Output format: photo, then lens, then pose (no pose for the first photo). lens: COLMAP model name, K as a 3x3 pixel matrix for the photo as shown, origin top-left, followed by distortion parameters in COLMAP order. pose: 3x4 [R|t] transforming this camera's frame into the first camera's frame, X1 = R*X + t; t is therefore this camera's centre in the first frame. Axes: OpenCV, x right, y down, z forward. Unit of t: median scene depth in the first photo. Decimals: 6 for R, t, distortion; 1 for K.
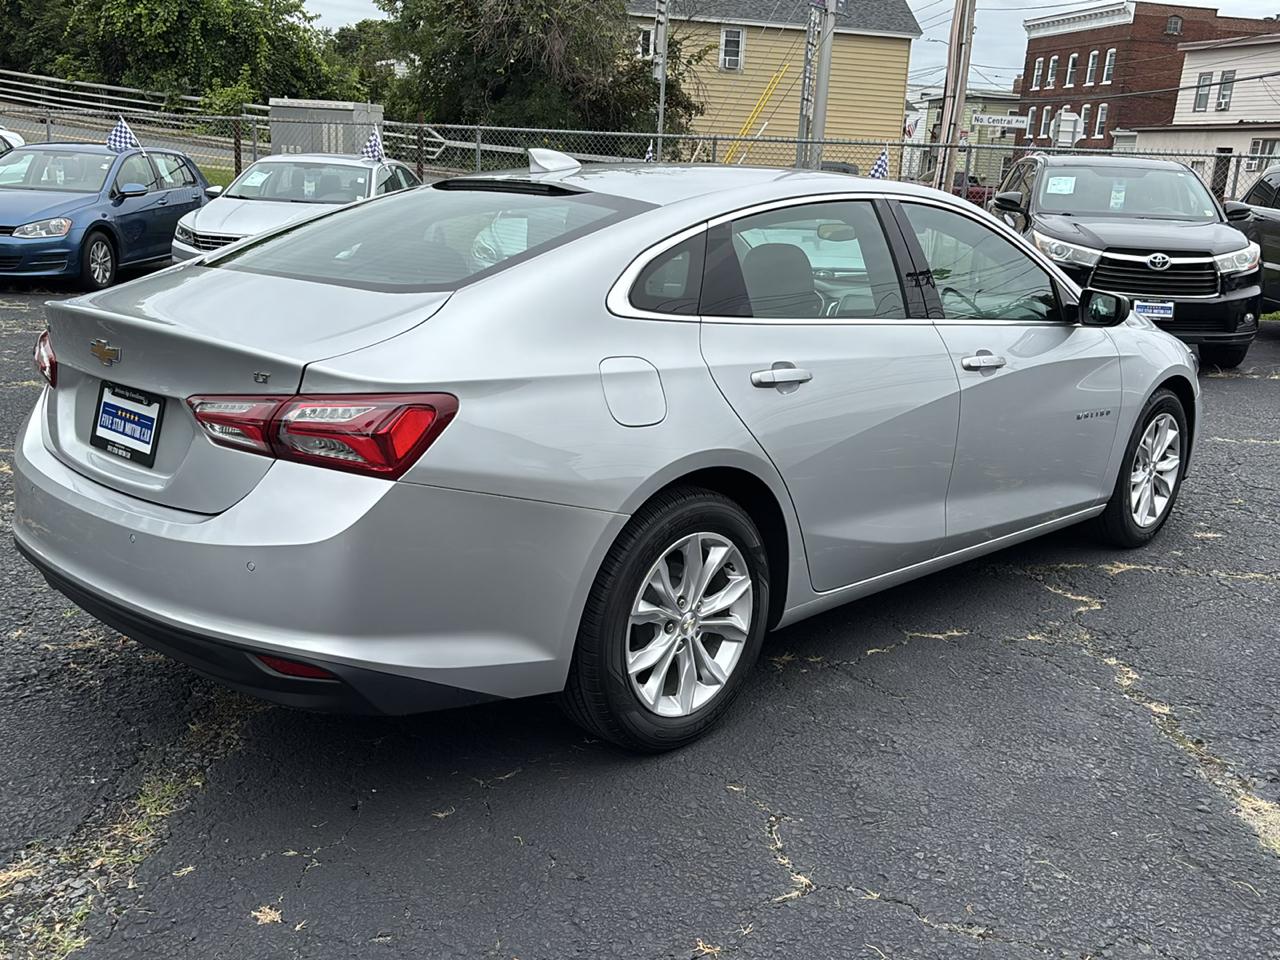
lens RADIAL K [[1237.8, 0, 642.2], [0, 1237.8, 483.2], [0, 0, 1]] dist [-0.001646, 0.052674]
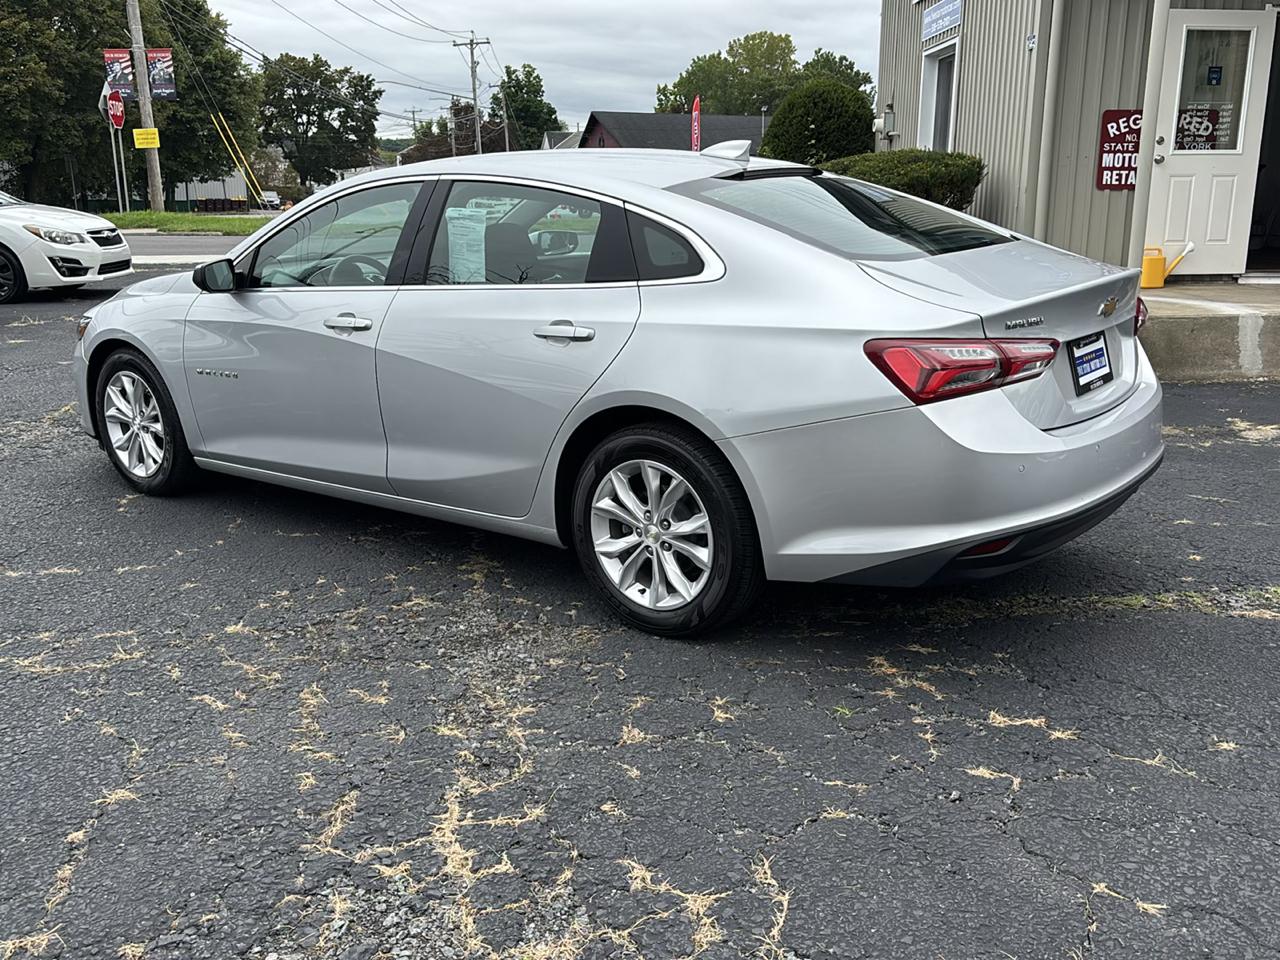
lens RADIAL K [[1241.4, 0, 641.2], [0, 1241.4, 482.8], [0, 0, 1]] dist [-0.007922, 0.063291]
pose [[-0.110227, -0.286890, 0.951601, -0.425802], [0.248183, 0.919161, 0.305858, -0.116176], [-0.962421, 0.269885, -0.030115, 0.397767]]
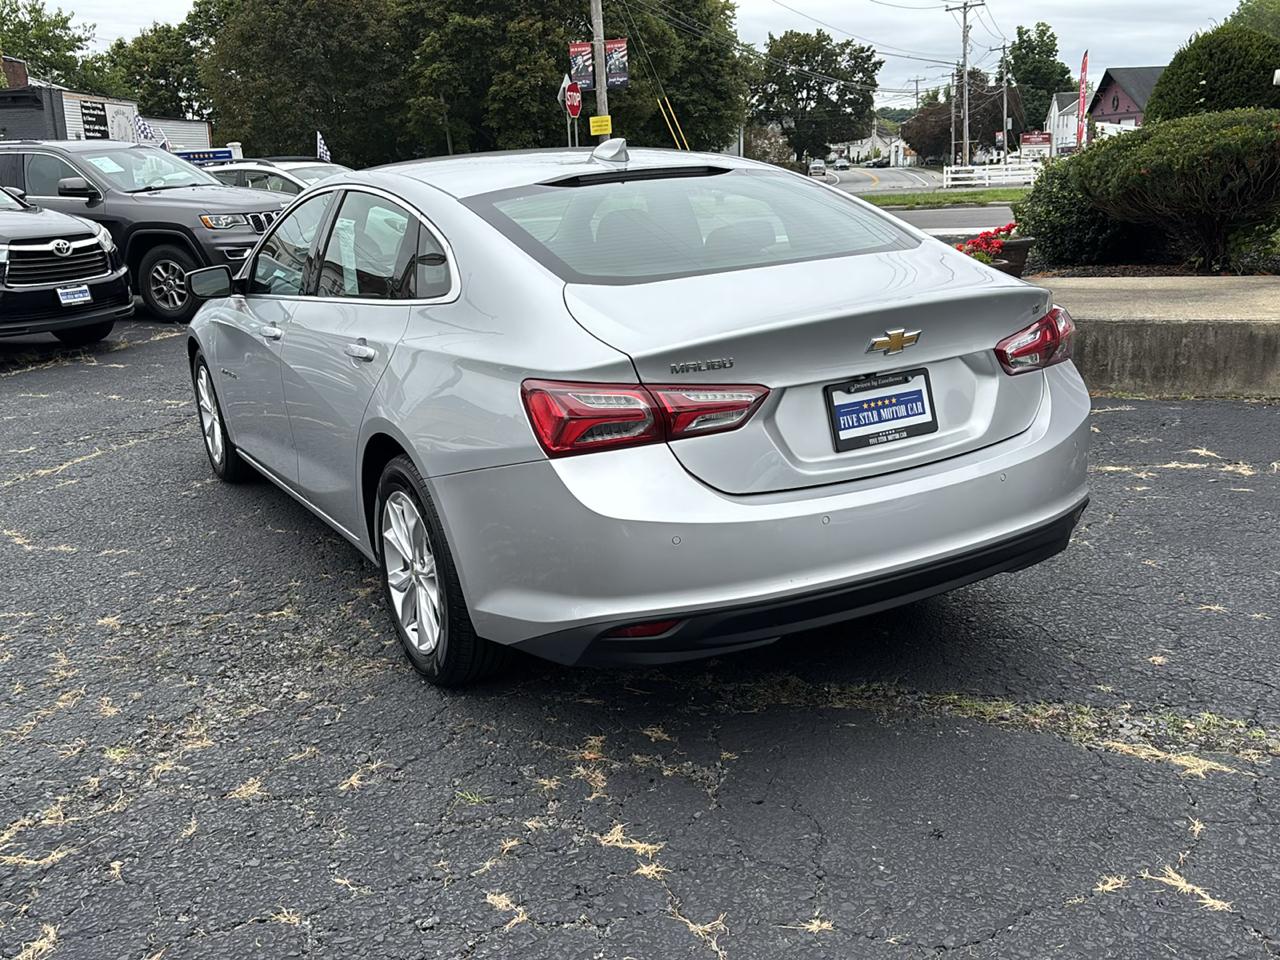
lens RADIAL K [[1241.4, 0, 641.2], [0, 1241.4, 482.8], [0, 0, 1]] dist [-0.007922, 0.063291]
pose [[0.280254, -0.302167, 0.911127, -0.374084], [0.292585, 0.930889, 0.218724, -0.072287], [-0.914249, 0.205284, 0.349295, 0.217854]]
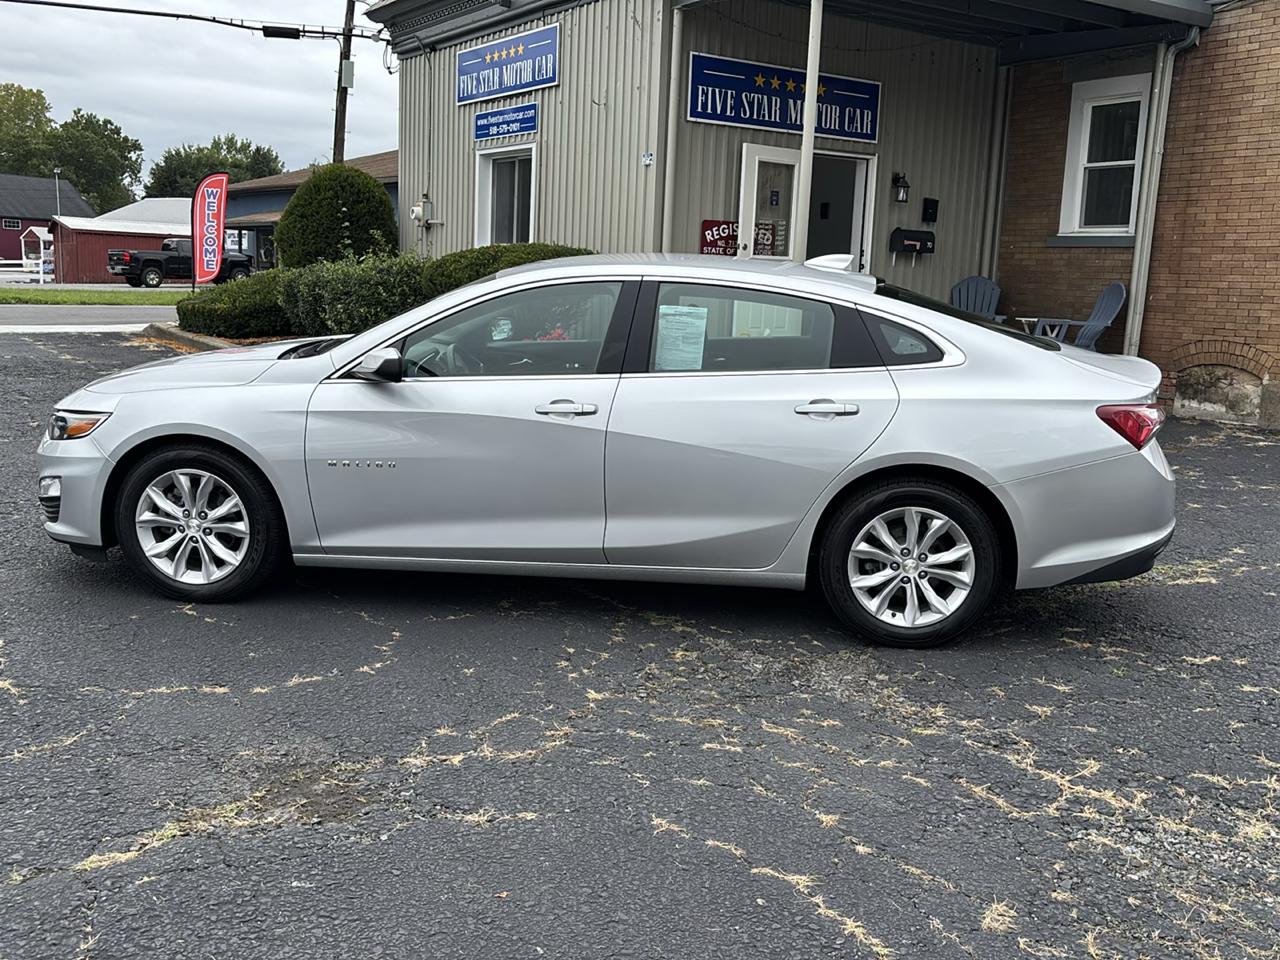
lens RADIAL K [[1241.4, 0, 641.2], [0, 1241.4, 482.8], [0, 0, 1]] dist [-0.007922, 0.063291]
pose [[-0.624107, -0.207160, 0.753376, -0.365305], [0.131869, 0.922453, 0.362894, -0.193524], [-0.770131, 0.325831, -0.548391, 0.687546]]
